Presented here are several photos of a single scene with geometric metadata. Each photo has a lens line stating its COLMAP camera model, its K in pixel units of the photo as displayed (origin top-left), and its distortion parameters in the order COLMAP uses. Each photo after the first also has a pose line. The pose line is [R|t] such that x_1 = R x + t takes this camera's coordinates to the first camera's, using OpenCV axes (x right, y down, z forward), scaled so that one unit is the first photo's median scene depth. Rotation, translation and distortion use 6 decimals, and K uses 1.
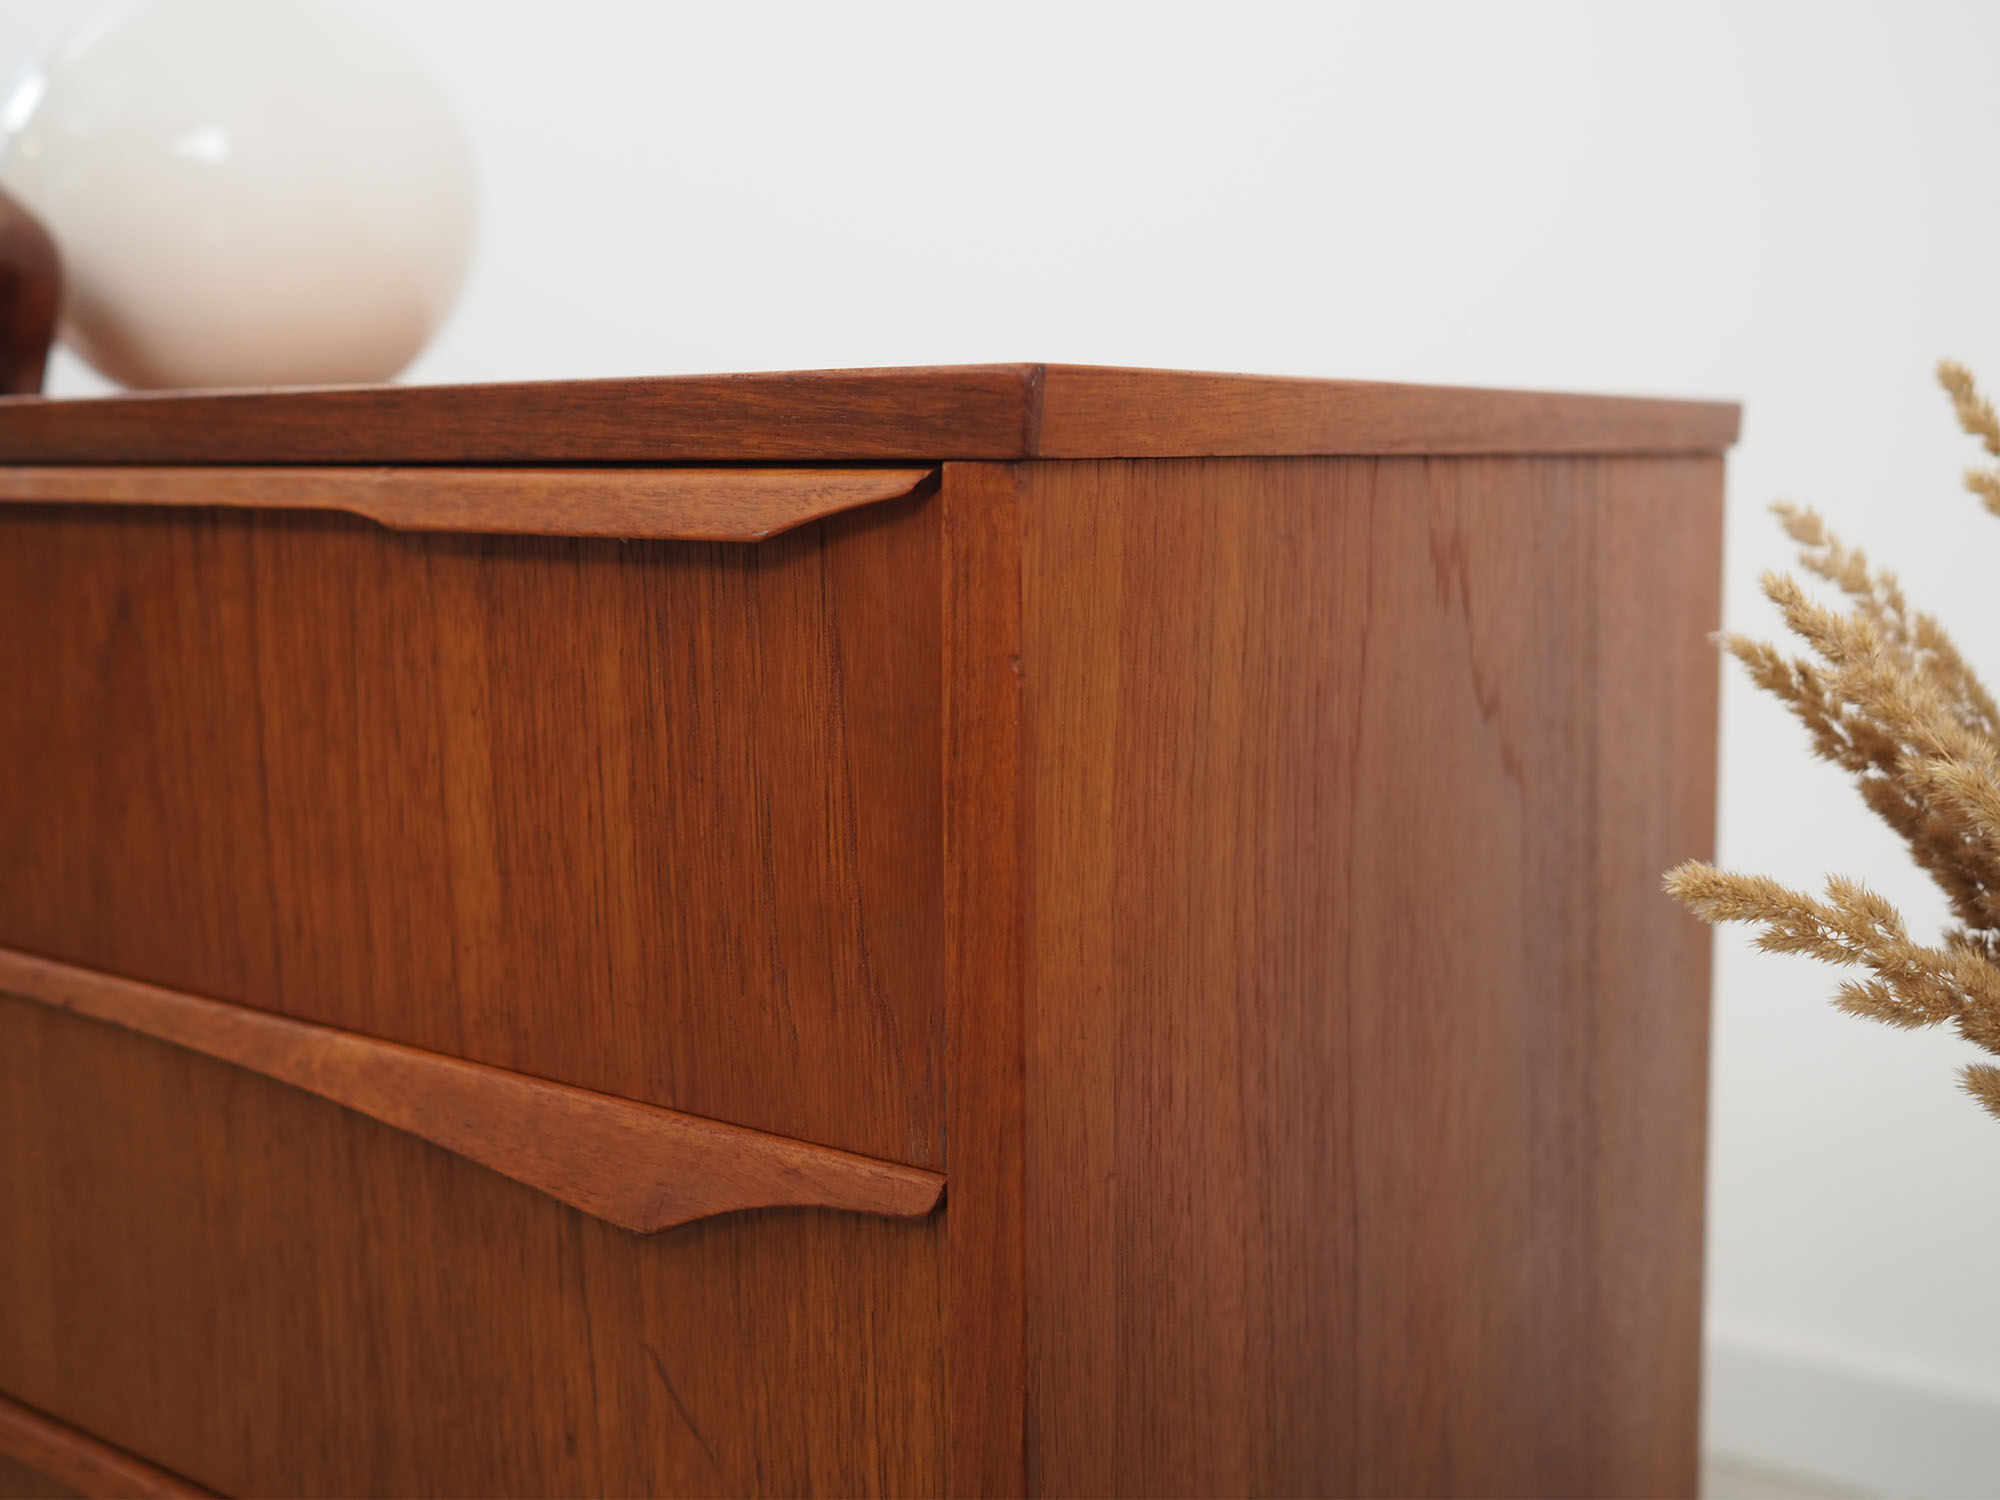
lens RADIAL K [[1846.7, 0, 999.8], [0, 1846.7, 675.3], [0, 0, 1]] dist [-0.012237, 0.010529]
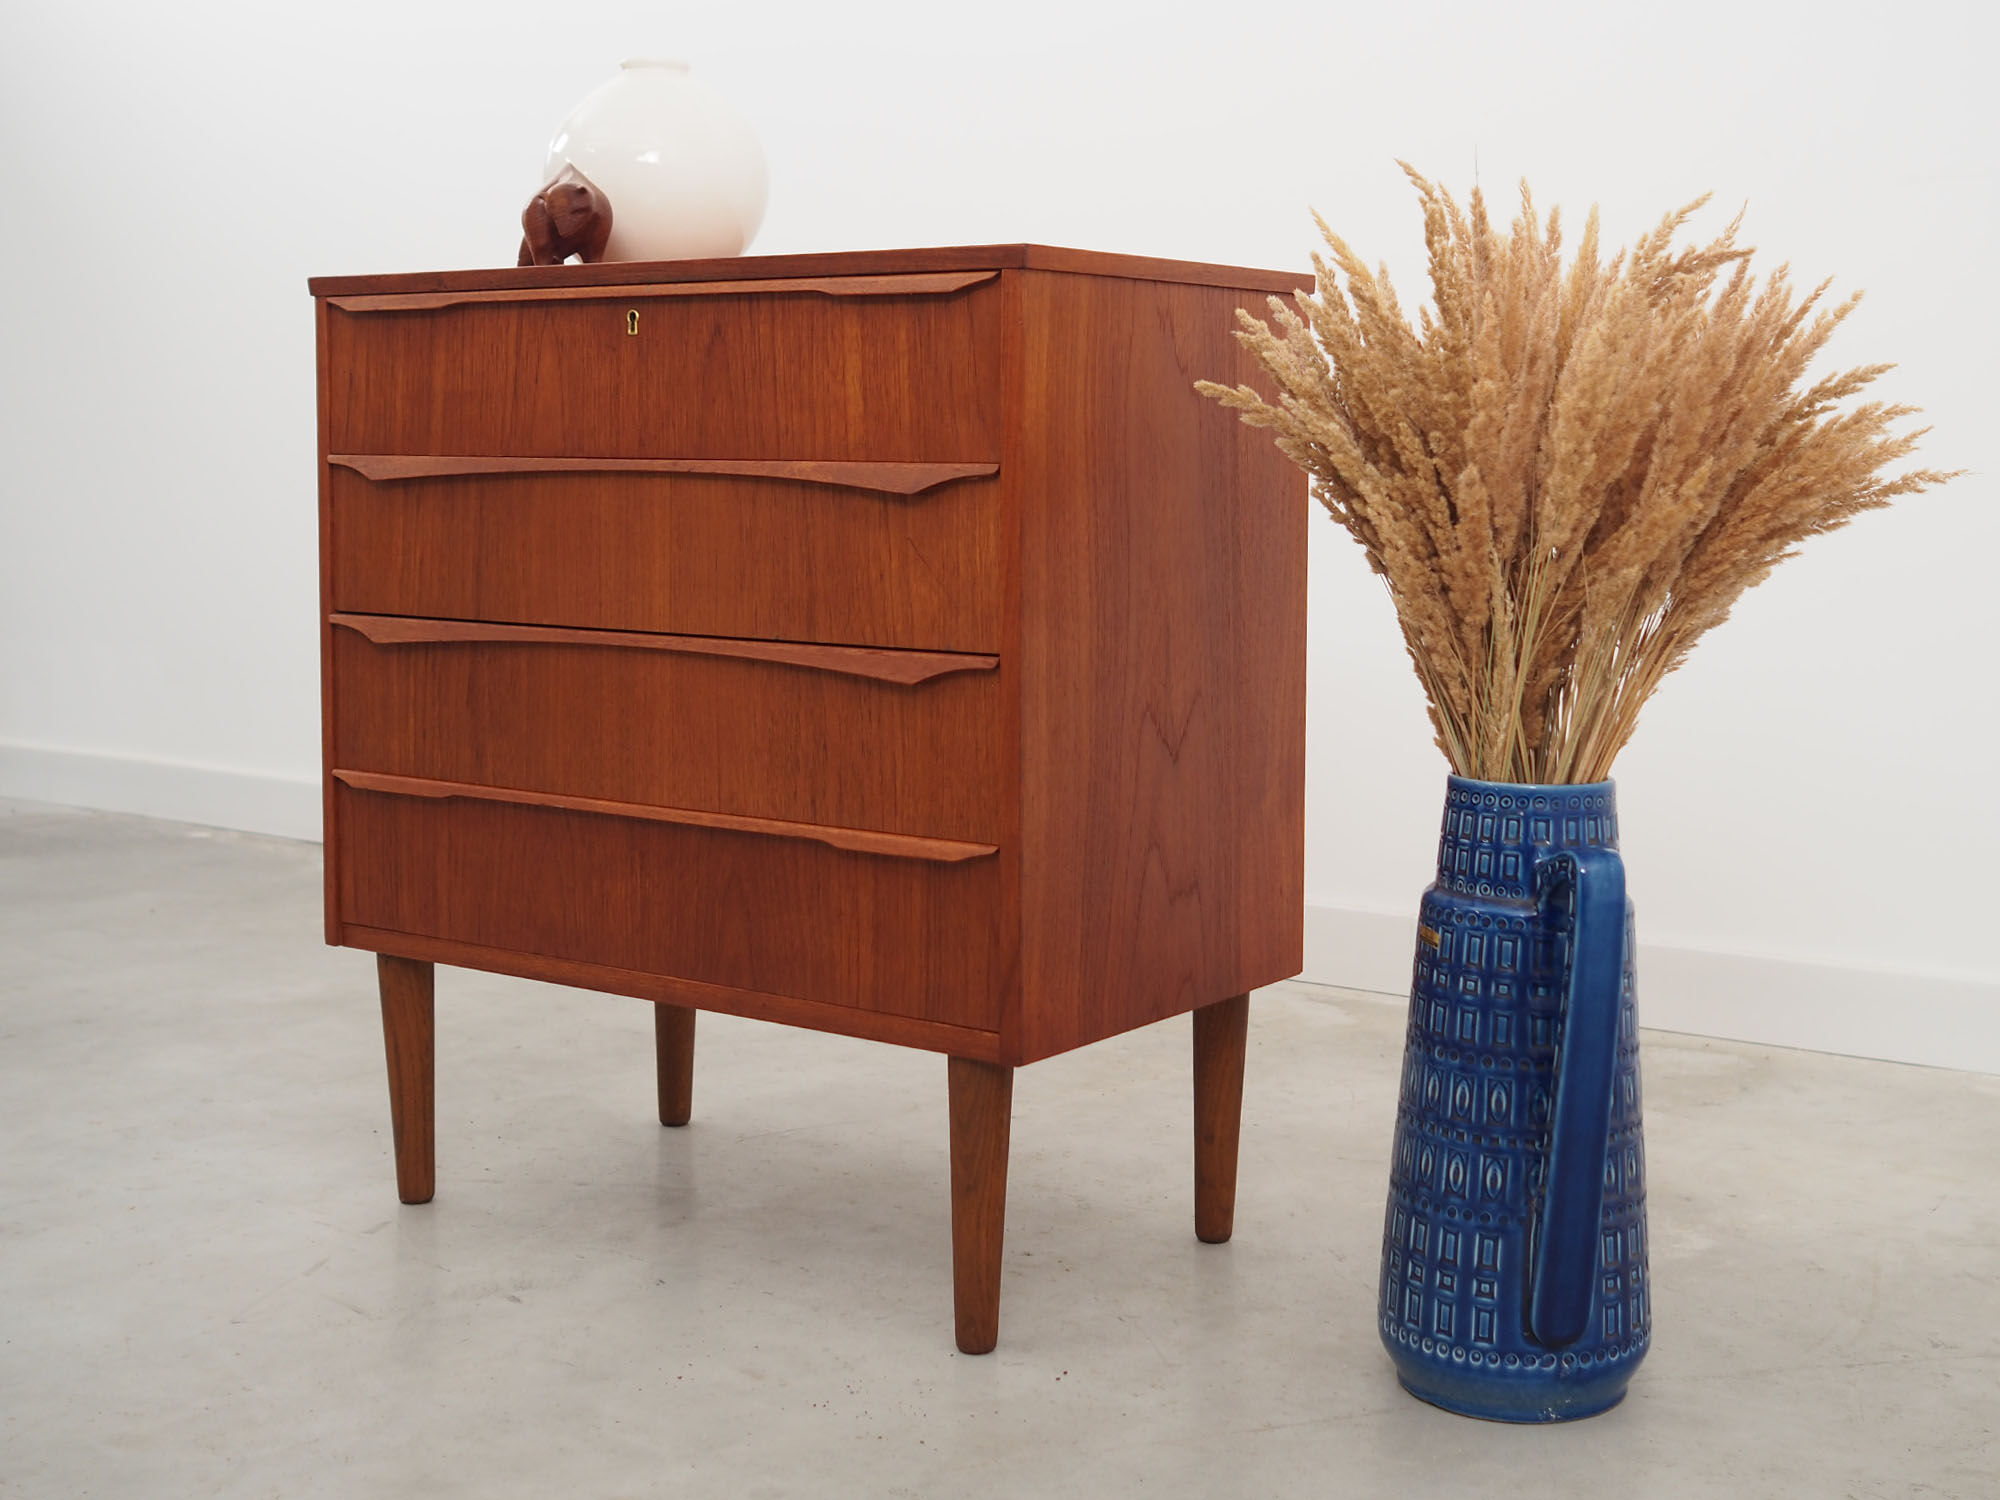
lens RADIAL K [[1623.2, 0, 1004.8], [0, 1623.2, 525.2], [0, 0, 1]] dist [-0.004239, -0.000280]
pose [[0.999921, 0.010906, -0.006209, 0.001459], [-0.011083, 0.999509, -0.029295, 0.426491], [0.005886, 0.029361, 0.999552, -1.951704]]
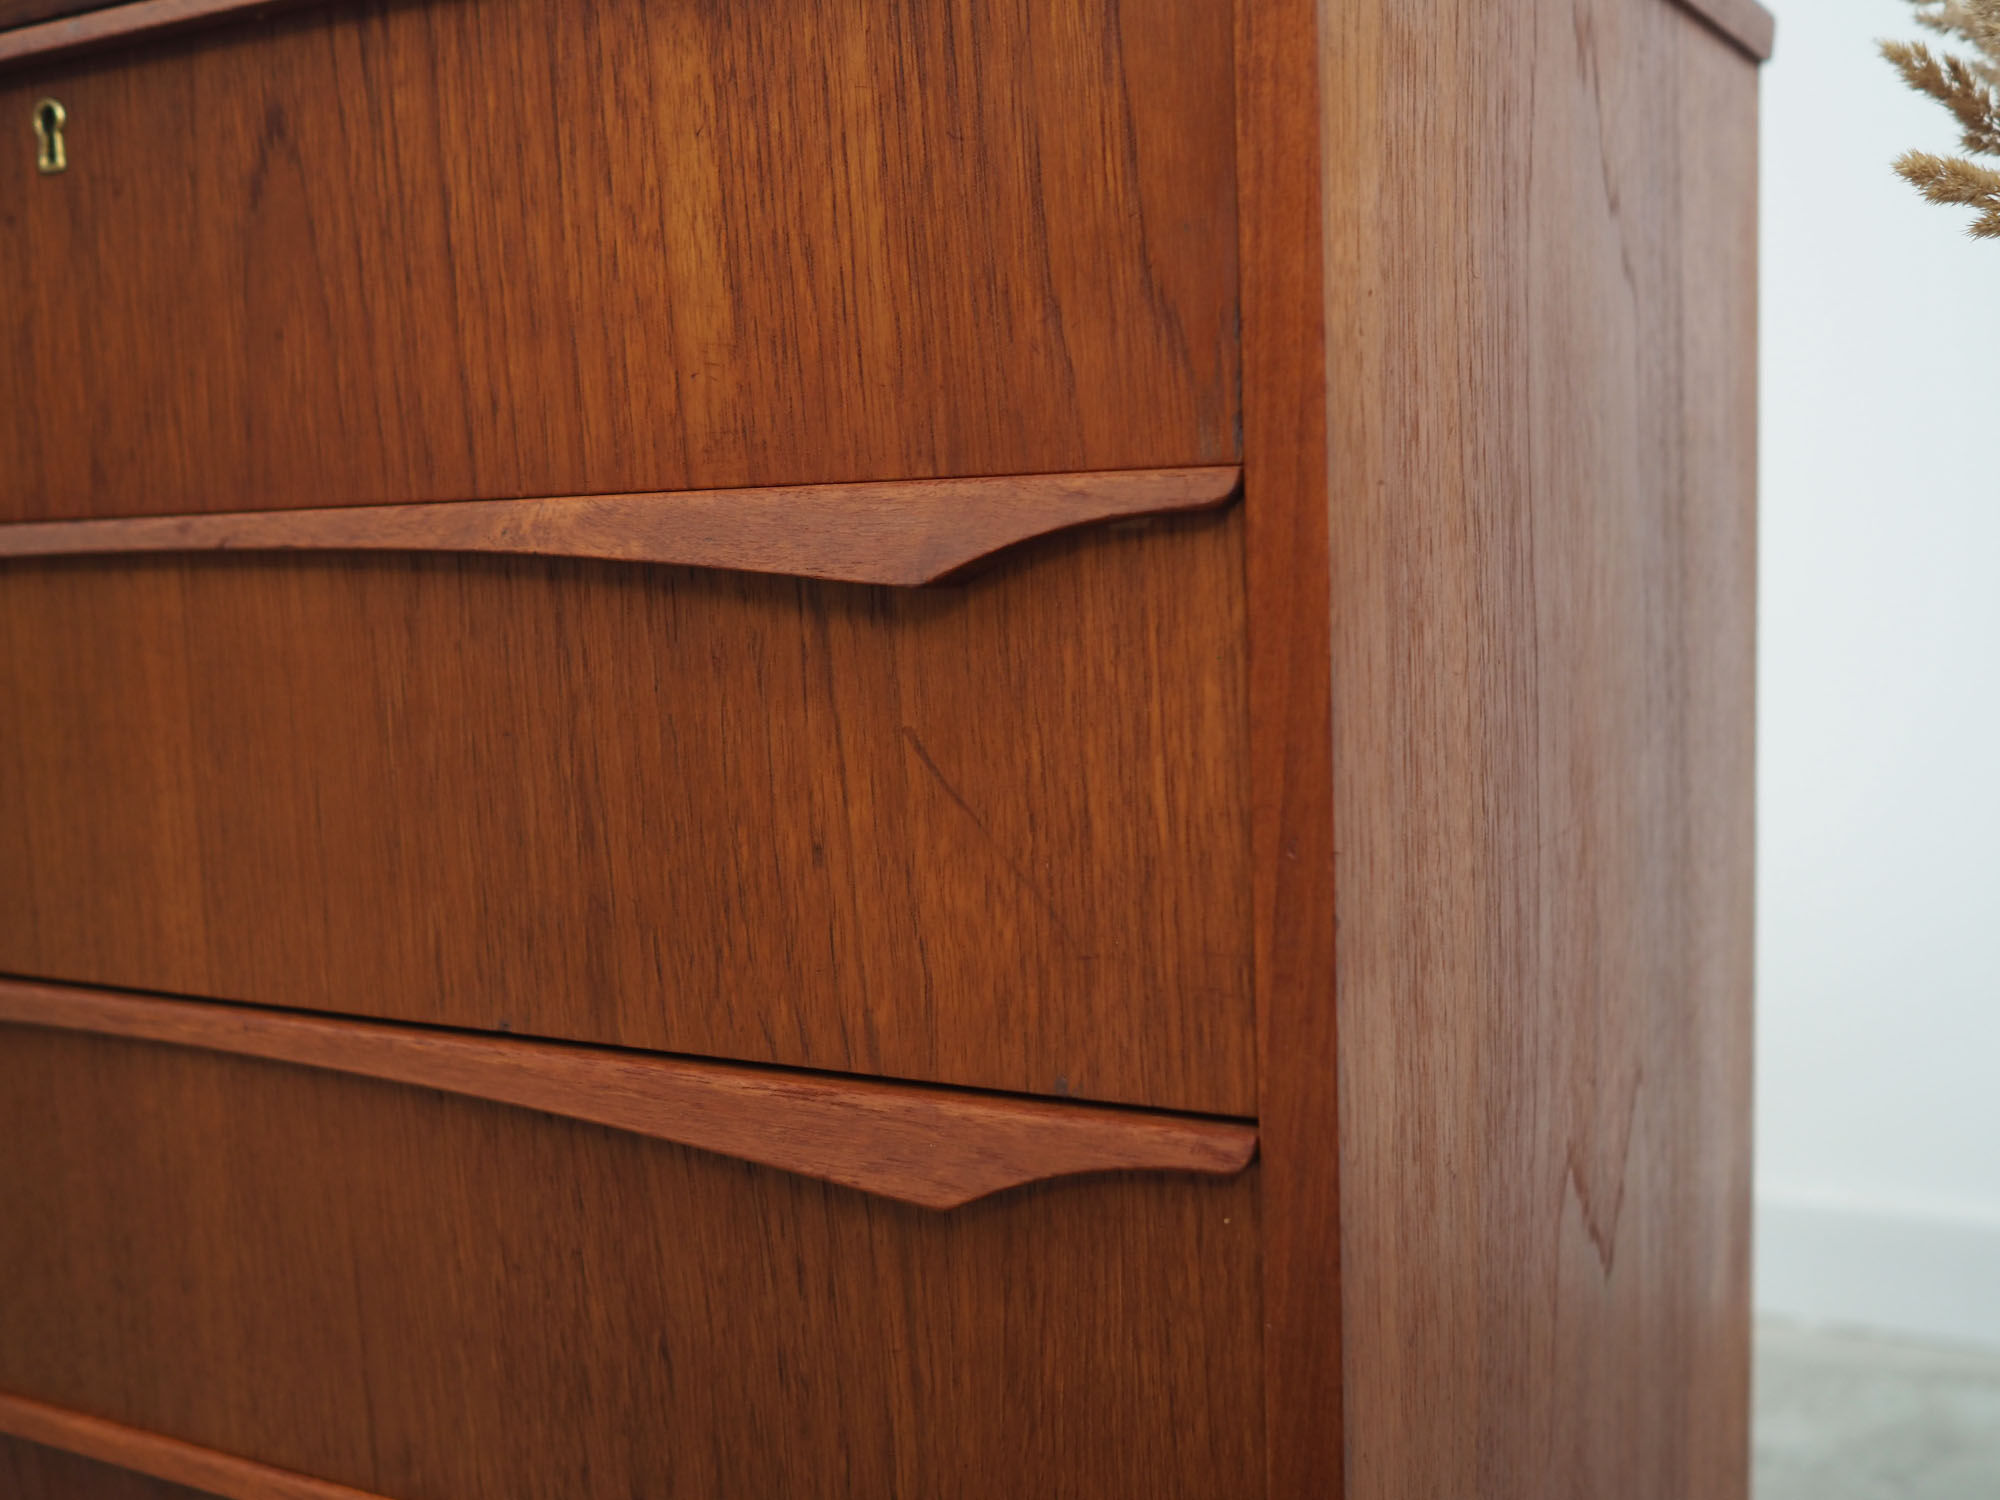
lens RADIAL K [[1846.7, 0, 999.8], [0, 1846.7, 675.3], [0, 0, 1]] dist [-0.012237, 0.010529]
pose [[0.996219, -0.038738, 0.077769, -0.218162], [0.037921, 0.999209, 0.011956, 0.324552], [-0.078171, -0.008962, 0.996900, -0.028706]]
